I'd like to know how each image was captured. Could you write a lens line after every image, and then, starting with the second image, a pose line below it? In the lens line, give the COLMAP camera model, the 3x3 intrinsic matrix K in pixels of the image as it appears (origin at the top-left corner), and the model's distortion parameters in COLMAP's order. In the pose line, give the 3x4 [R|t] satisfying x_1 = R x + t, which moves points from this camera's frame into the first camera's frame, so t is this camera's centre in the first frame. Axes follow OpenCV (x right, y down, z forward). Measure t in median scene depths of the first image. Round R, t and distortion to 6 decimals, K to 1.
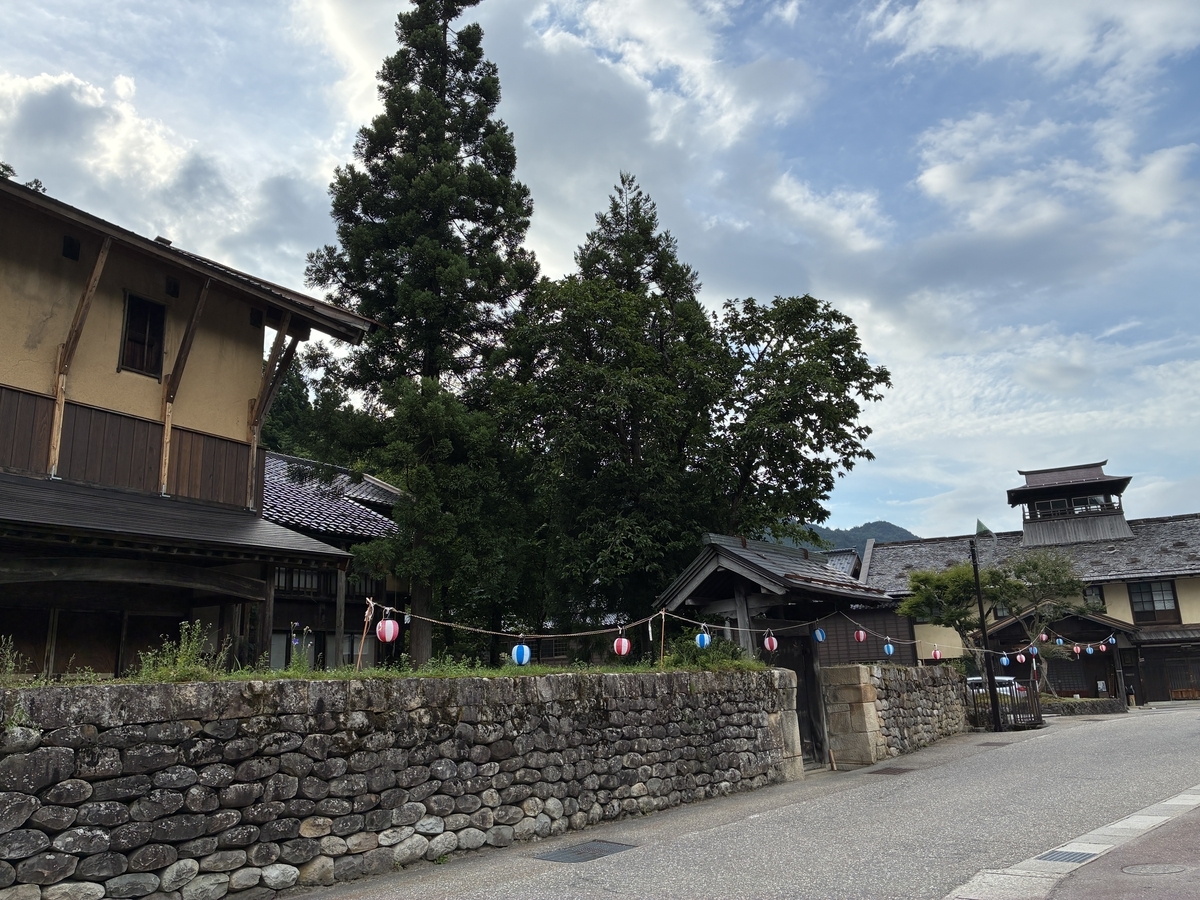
lens RADIAL K [[904.1, 0, 600.0], [0, 904.1, 450.0], [0, 0, 1]] dist [0.034607, -0.041918]
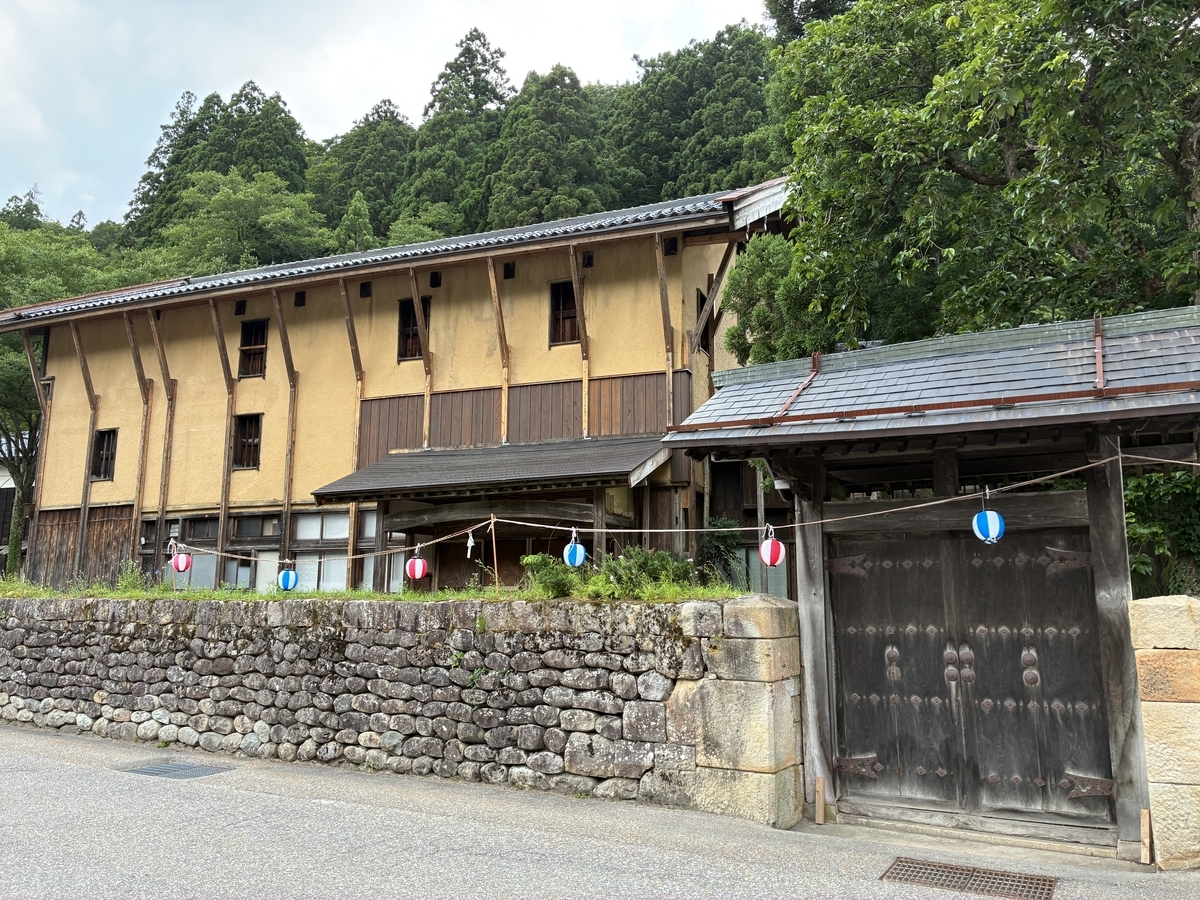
lens RADIAL K [[904.1, 0, 600.0], [0, 904.1, 450.0], [0, 0, 1]] dist [0.034607, -0.041918]
pose [[0.165823, -0.133537, -0.977072, 0.974572], [0.231753, 0.968318, -0.093009, 0.259972], [0.958537, -0.211016, 0.191517, 1.165834]]
